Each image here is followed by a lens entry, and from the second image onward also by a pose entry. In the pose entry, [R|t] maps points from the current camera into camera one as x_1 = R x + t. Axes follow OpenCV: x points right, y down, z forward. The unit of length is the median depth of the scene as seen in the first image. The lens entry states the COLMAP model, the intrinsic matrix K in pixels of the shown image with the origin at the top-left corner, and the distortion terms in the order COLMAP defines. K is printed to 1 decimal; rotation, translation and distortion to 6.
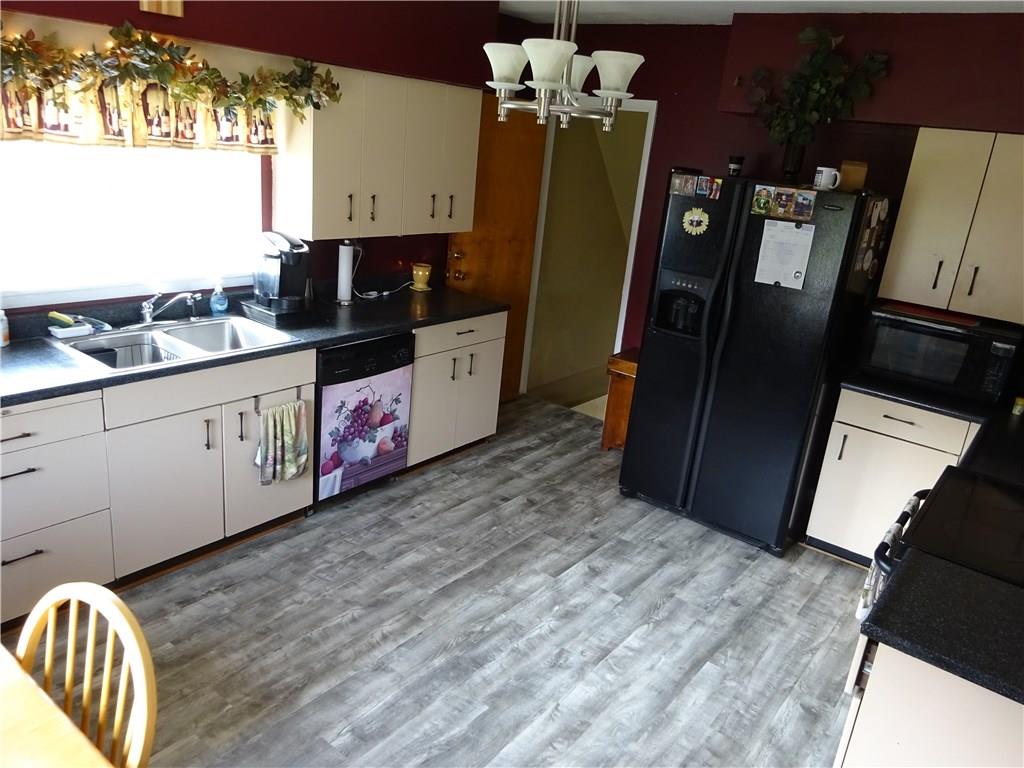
lens RADIAL K [[768.5, 0, 509.9], [0, 768.5, 386.9], [0, 0, 1]] dist [0.000965, 0.002788]
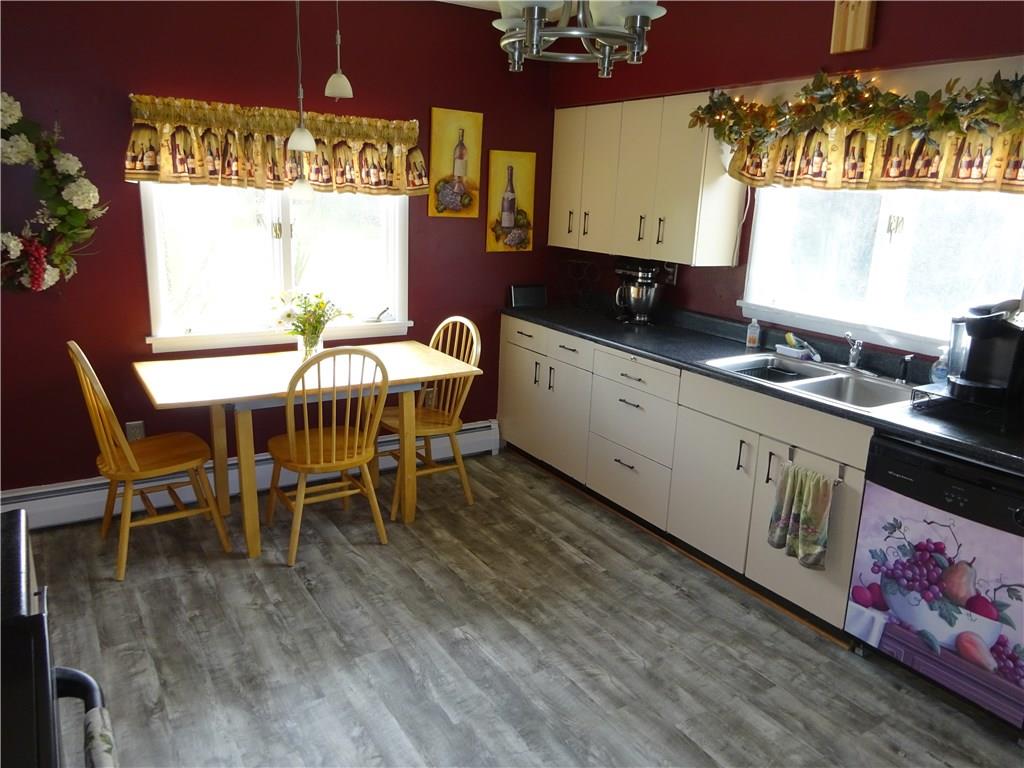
lens RADIAL K [[768.5, 0, 510.4], [0, 768.5, 380.8], [0, 0, 1]] dist [0.000965, 0.002788]
pose [[-0.346848, 0.124238, -0.929657, 0.578319], [-0.357068, 0.899059, 0.253368, -0.157311], [0.867294, 0.419831, -0.267476, 0.876452]]
